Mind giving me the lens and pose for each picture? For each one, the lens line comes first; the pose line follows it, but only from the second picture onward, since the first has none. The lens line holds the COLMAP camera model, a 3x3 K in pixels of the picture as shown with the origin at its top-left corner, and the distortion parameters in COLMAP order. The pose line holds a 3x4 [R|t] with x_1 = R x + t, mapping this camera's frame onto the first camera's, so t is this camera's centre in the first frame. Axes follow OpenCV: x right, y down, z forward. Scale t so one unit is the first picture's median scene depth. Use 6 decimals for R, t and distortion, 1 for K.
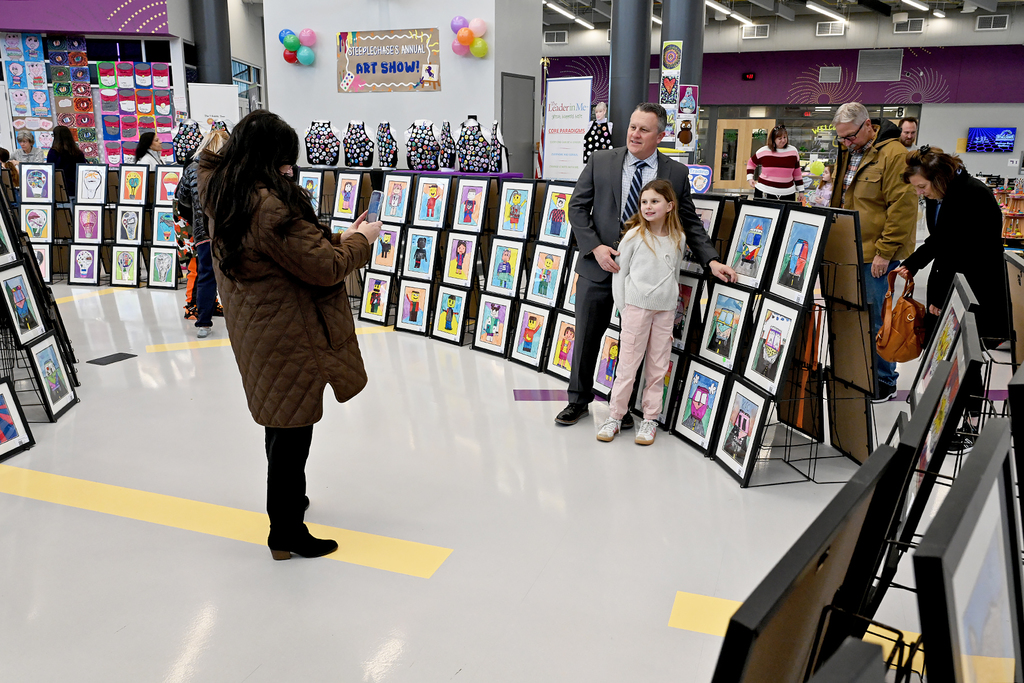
lens RADIAL K [[816.6, 0, 512.0], [0, 816.6, 341.5], [0, 0, 1]] dist [-0.006709, 0.002480]
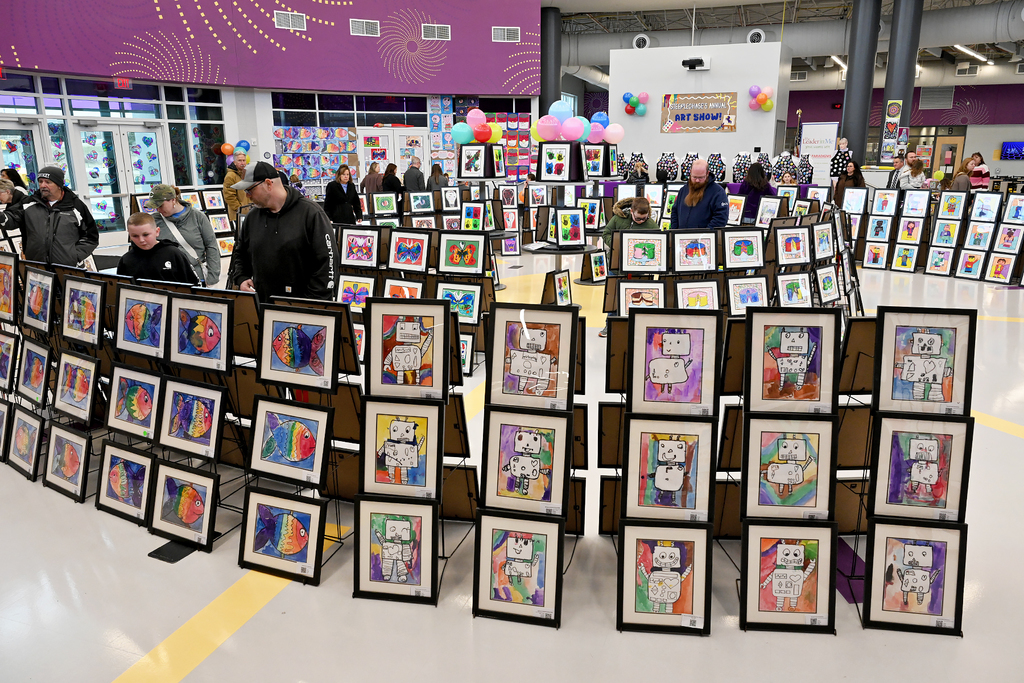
lens RADIAL K [[713.3, 0, 512.0], [0, 713.3, 341.5], [0, 0, 1]] dist [0.002952, 0.001210]
pose [[0.999611, -0.020138, 0.019315, -0.575291], [0.019642, 0.999481, 0.025547, 0.057757], [-0.019820, -0.025157, 0.999487, -0.399811]]
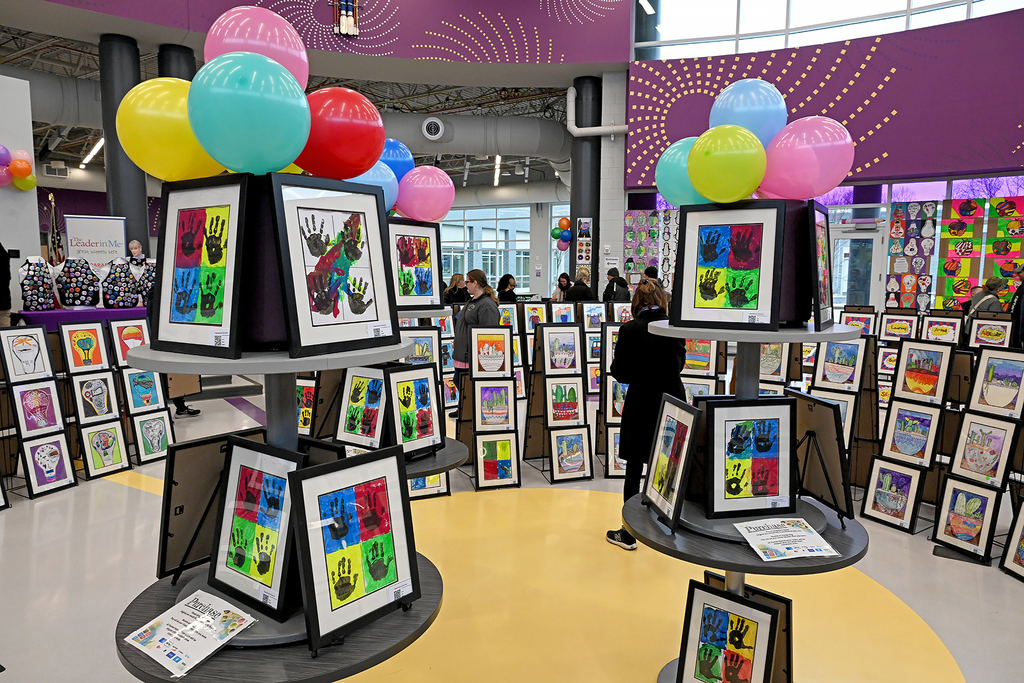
lens RADIAL K [[702.2, 0, 512.6], [0, 702.2, 361.0], [0, 0, 1]] dist [-0.056216, 0.000559]
pose [[0.174531, -0.138212, 0.974903, -0.746491], [0.219053, 0.970738, 0.098406, -0.110113], [-0.959976, 0.196381, 0.199699, 0.338482]]
